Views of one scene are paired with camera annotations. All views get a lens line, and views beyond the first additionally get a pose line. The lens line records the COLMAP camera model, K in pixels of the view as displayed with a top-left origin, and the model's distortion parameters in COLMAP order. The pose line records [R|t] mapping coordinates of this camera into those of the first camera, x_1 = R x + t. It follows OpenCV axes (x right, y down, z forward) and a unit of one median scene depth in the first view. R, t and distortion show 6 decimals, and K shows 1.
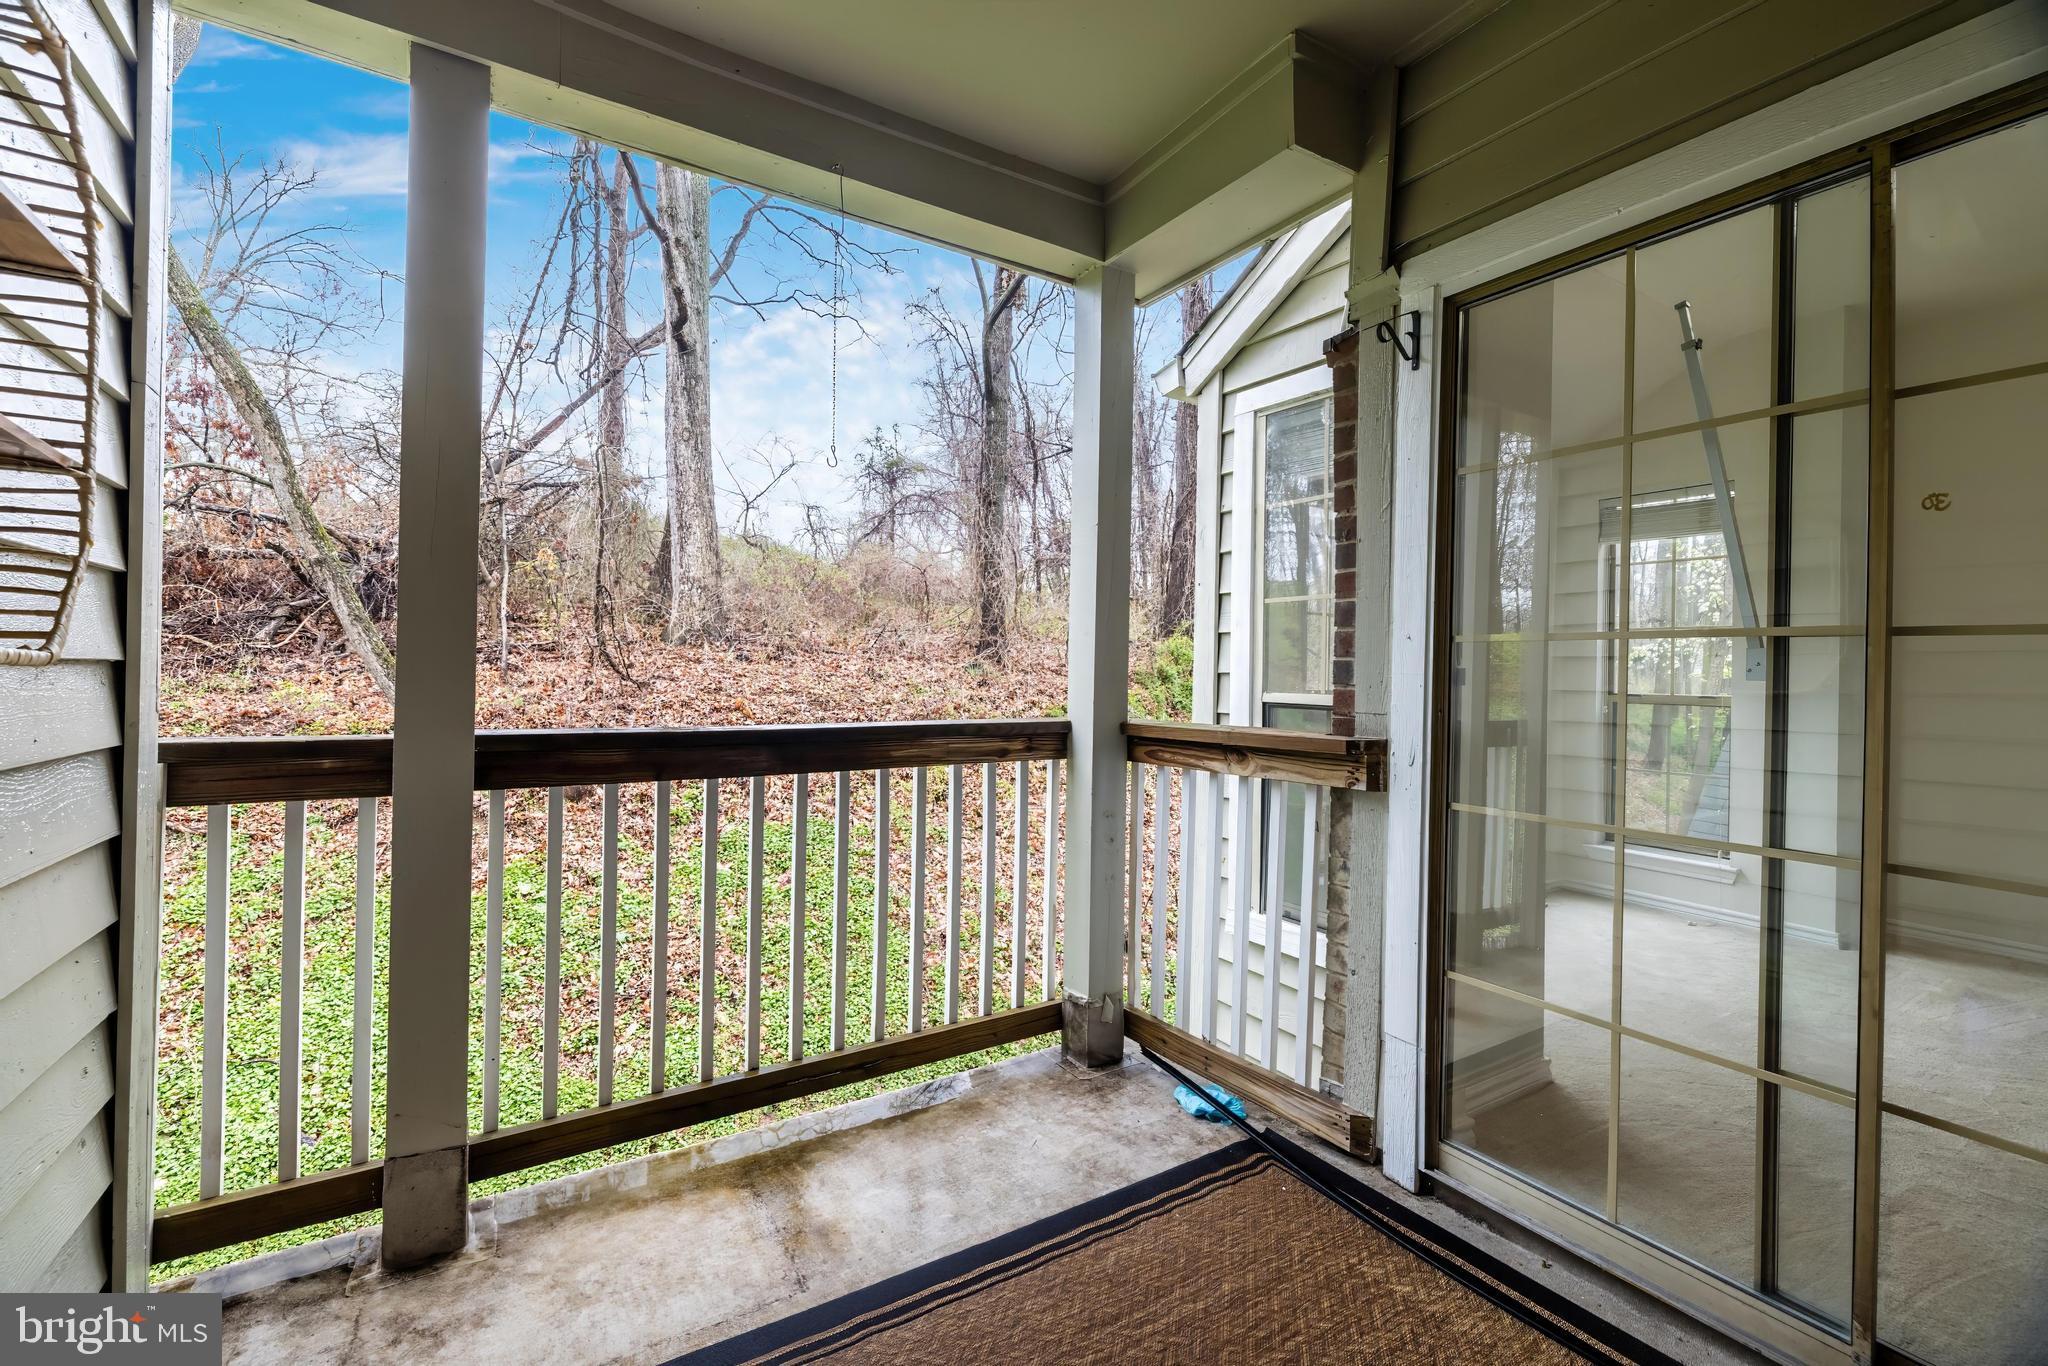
lens RADIAL K [[865.5, 0, 1003.6], [0, 865.5, 667.1], [0, 0, 1]] dist [-0.037784, 0.018524]
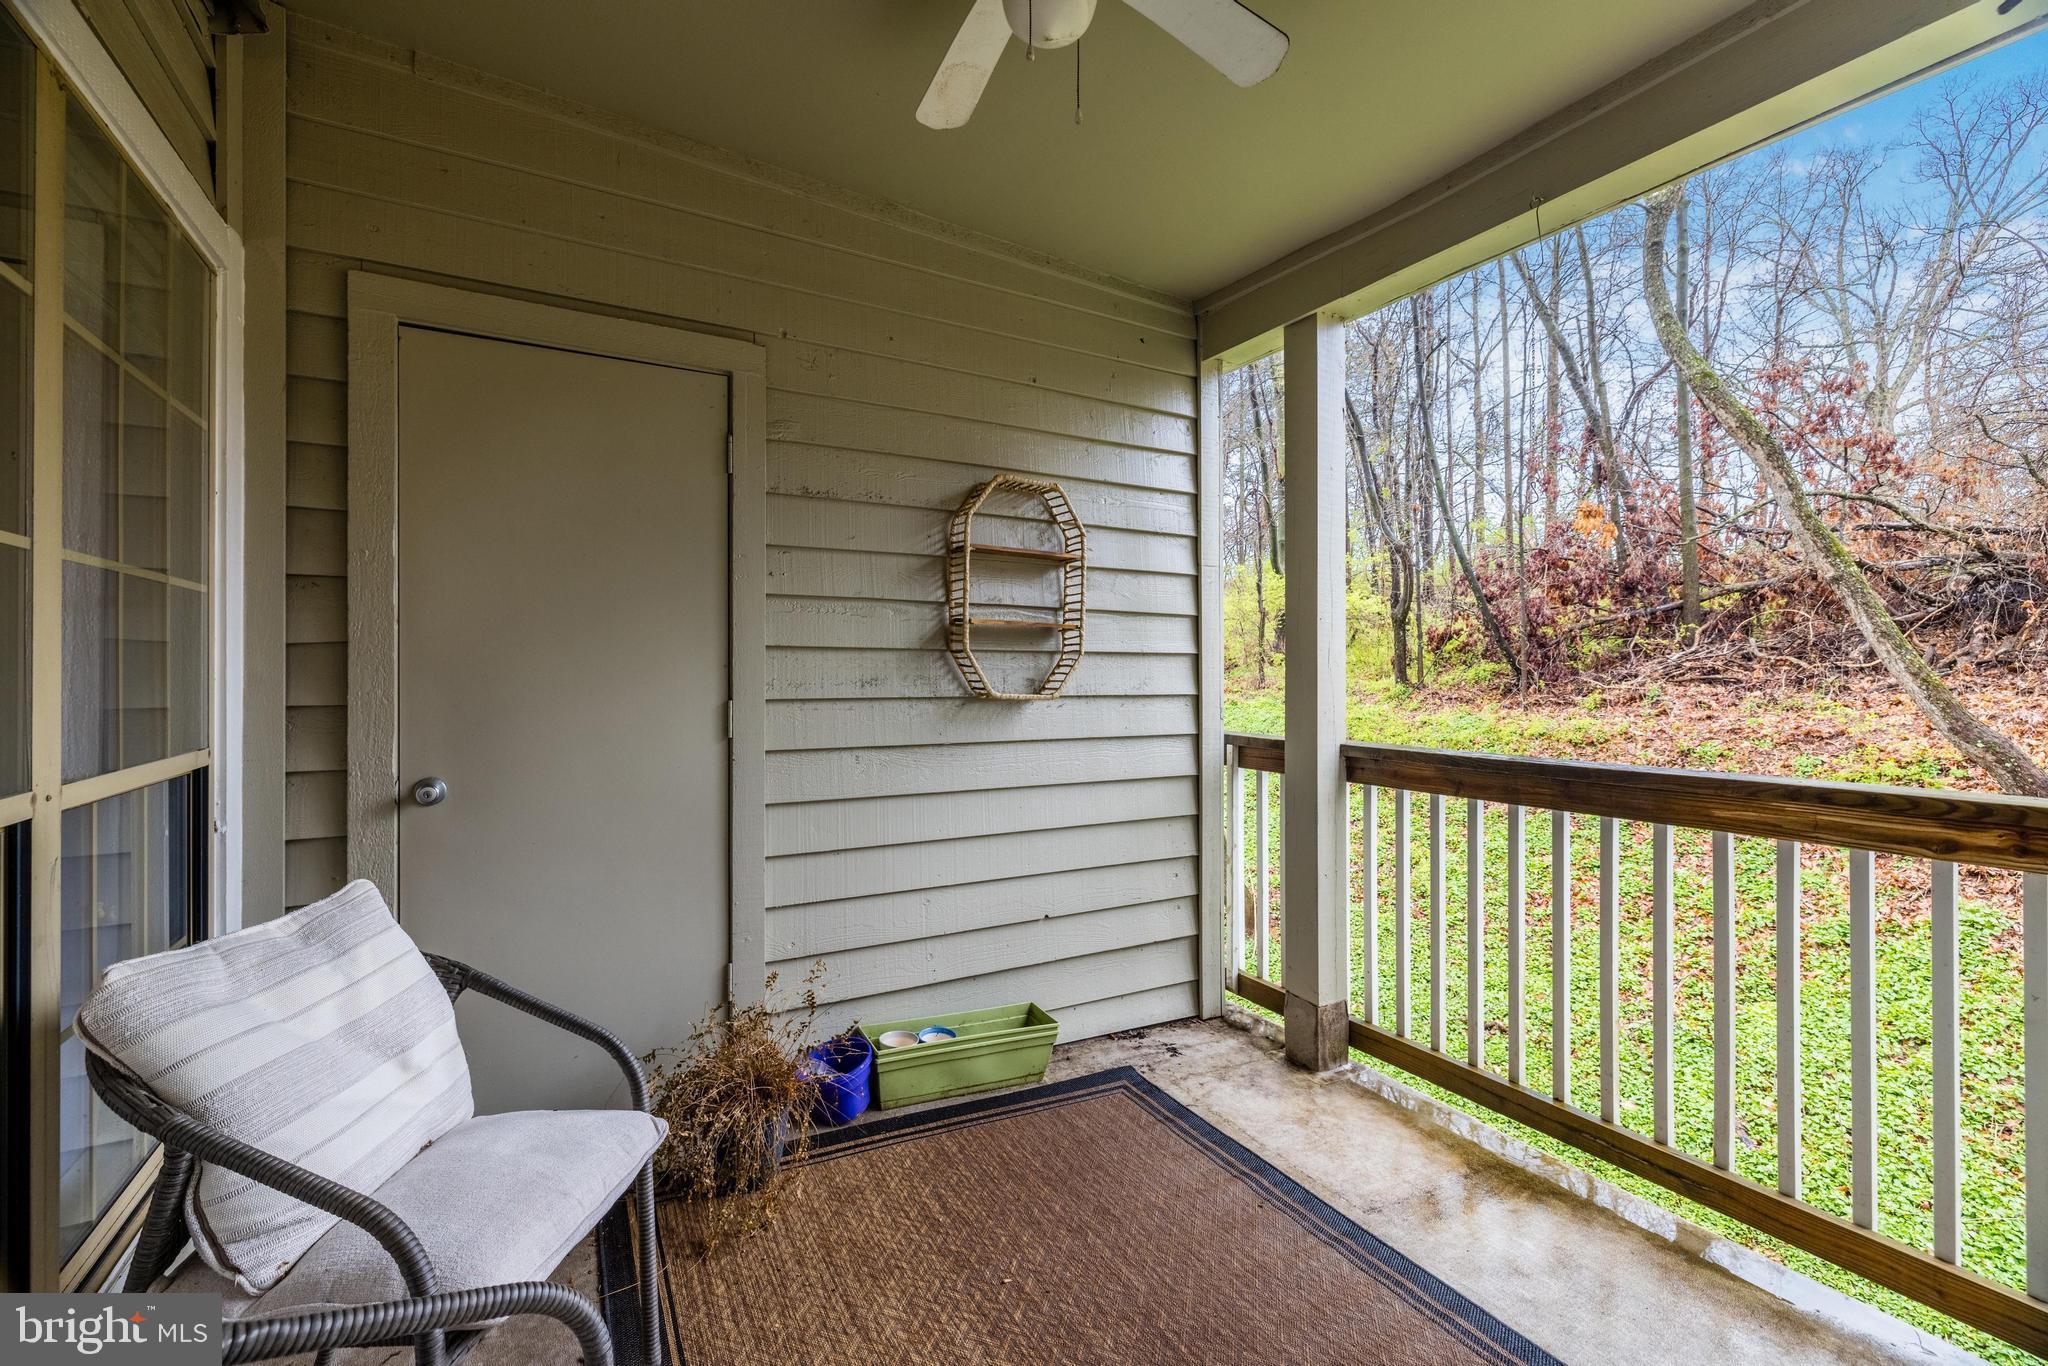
lens RADIAL K [[867.0, 0, 1009.0], [0, 867.0, 672.7], [0, 0, 1]] dist [-0.042386, 0.012953]
pose [[-0.063263, -0.012966, -0.997913, 0.615239], [-0.000116, 0.999916, -0.012985, -0.013985], [0.997997, -0.000706, -0.063259, 0.347985]]
